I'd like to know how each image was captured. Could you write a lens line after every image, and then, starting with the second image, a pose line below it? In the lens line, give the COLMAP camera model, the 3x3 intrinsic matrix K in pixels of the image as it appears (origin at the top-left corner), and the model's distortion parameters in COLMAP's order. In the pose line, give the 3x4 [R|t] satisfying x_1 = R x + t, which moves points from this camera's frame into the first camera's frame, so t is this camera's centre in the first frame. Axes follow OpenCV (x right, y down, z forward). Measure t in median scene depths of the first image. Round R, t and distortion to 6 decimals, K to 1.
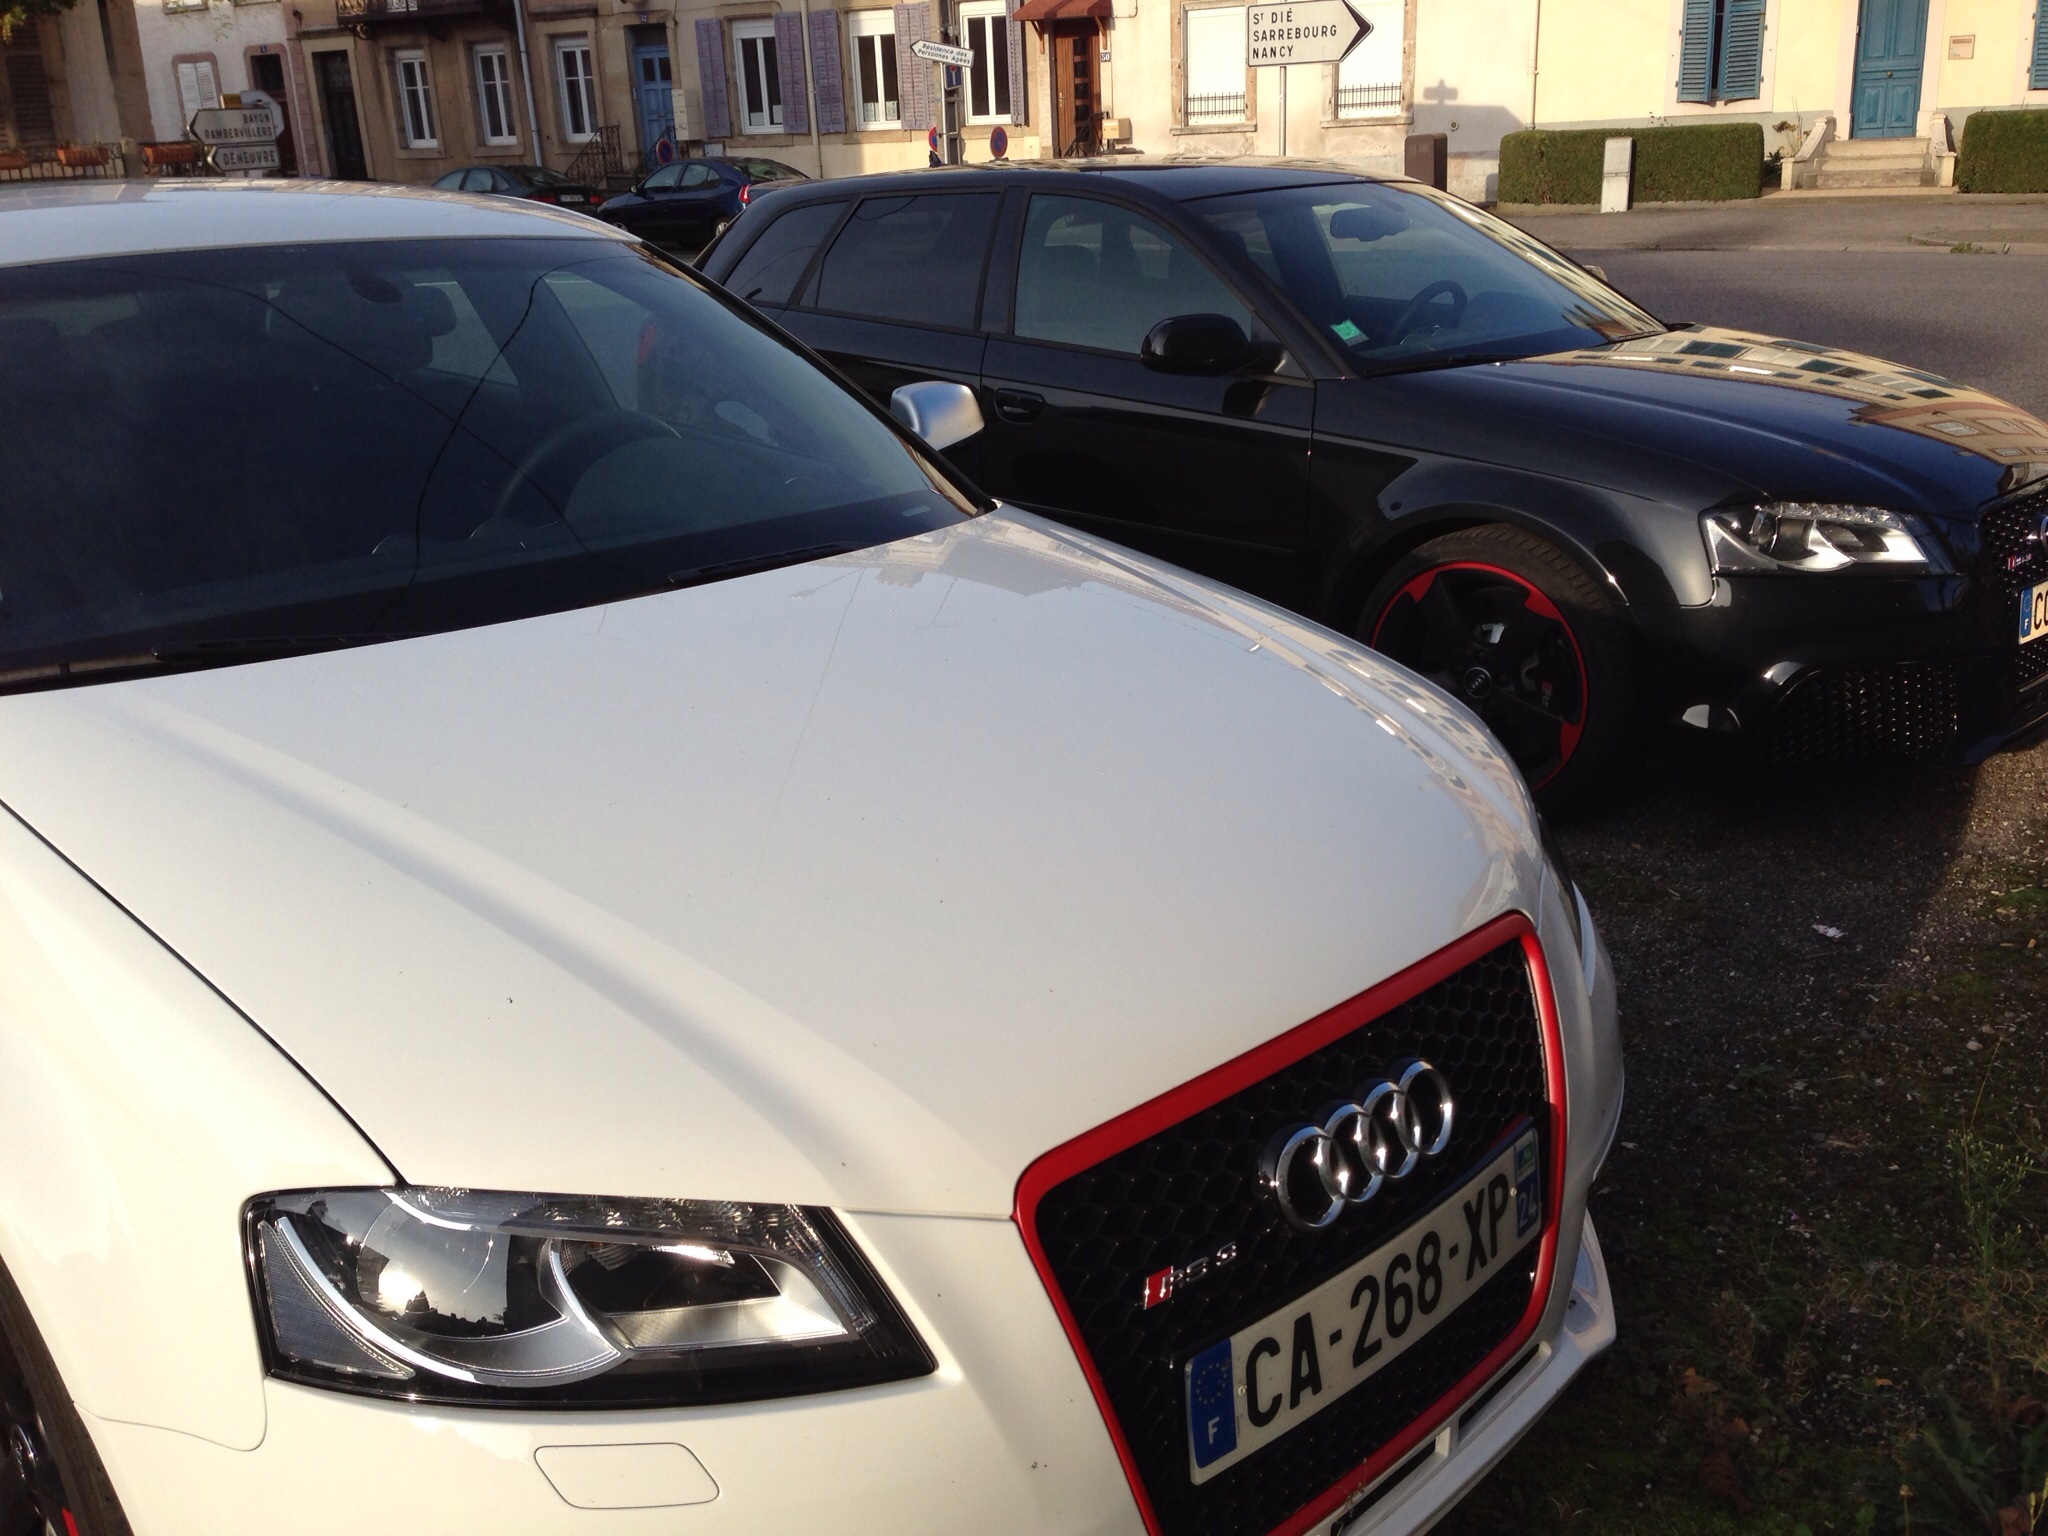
lens RADIAL K [[1845.1, 0, 1024.0], [0, 1845.1, 768.0], [0, 0, 1]] dist [0.103376, -0.191007]
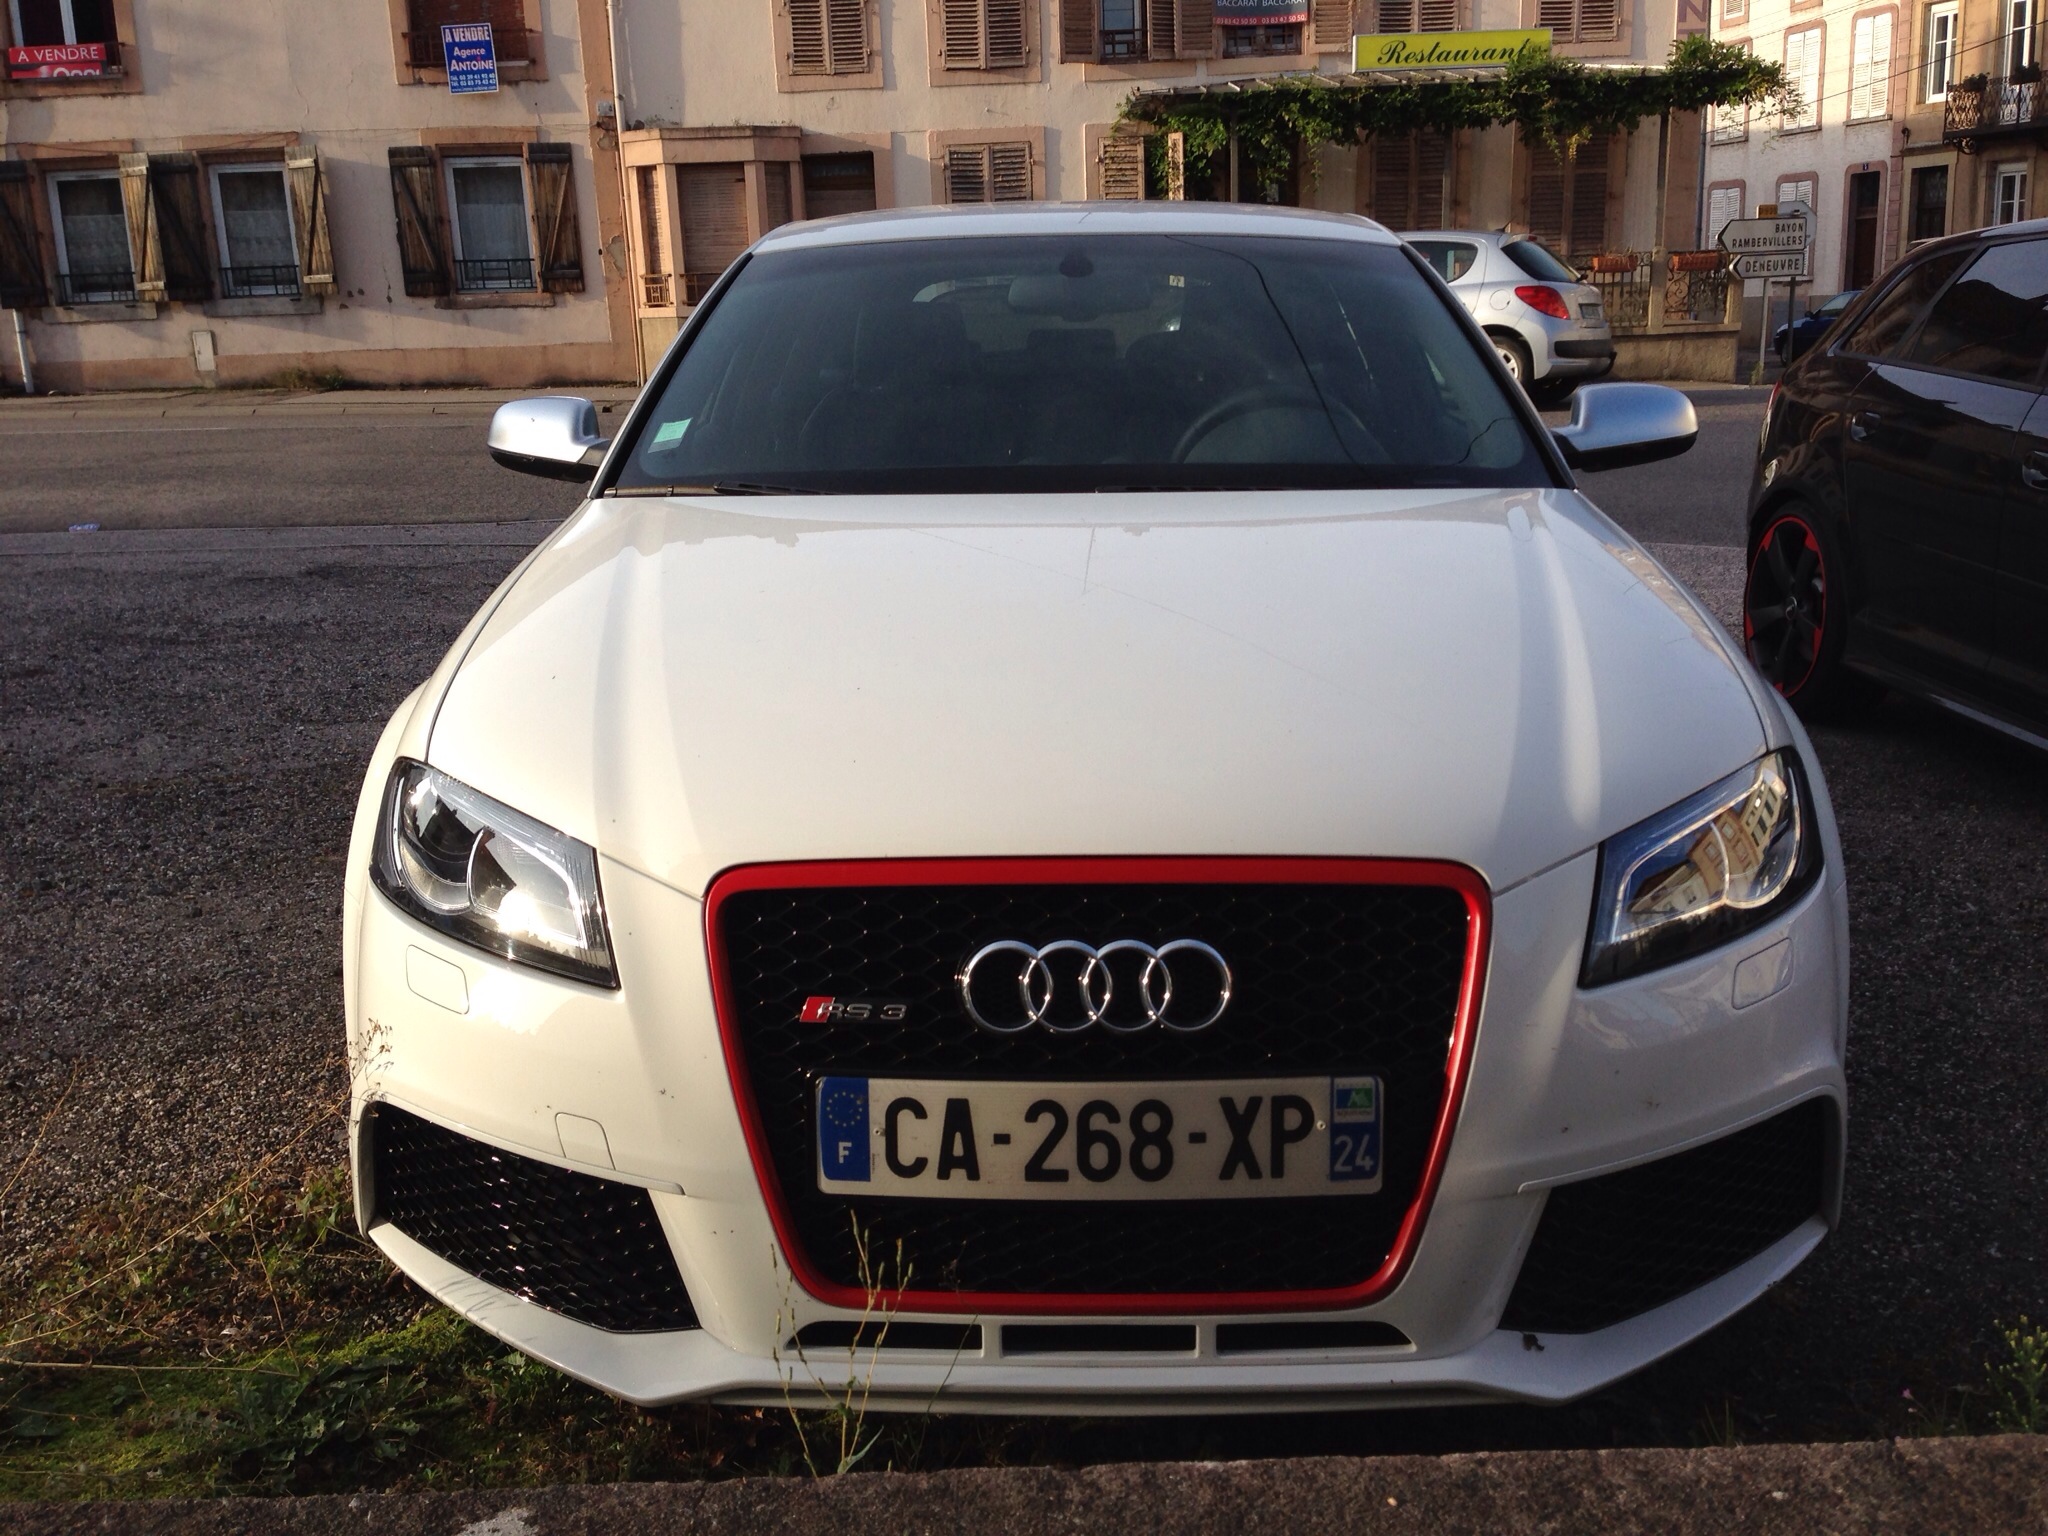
lens RADIAL K [[1845.1, 0, 1024.0], [0, 1845.1, 768.0], [0, 0, 1]] dist [0.103376, -0.191007]
pose [[0.697978, 0.183203, -0.692289, 0.798057], [-0.225142, 0.973842, 0.030718, 0.055078], [0.679807, 0.134423, 0.720967, 0.187794]]
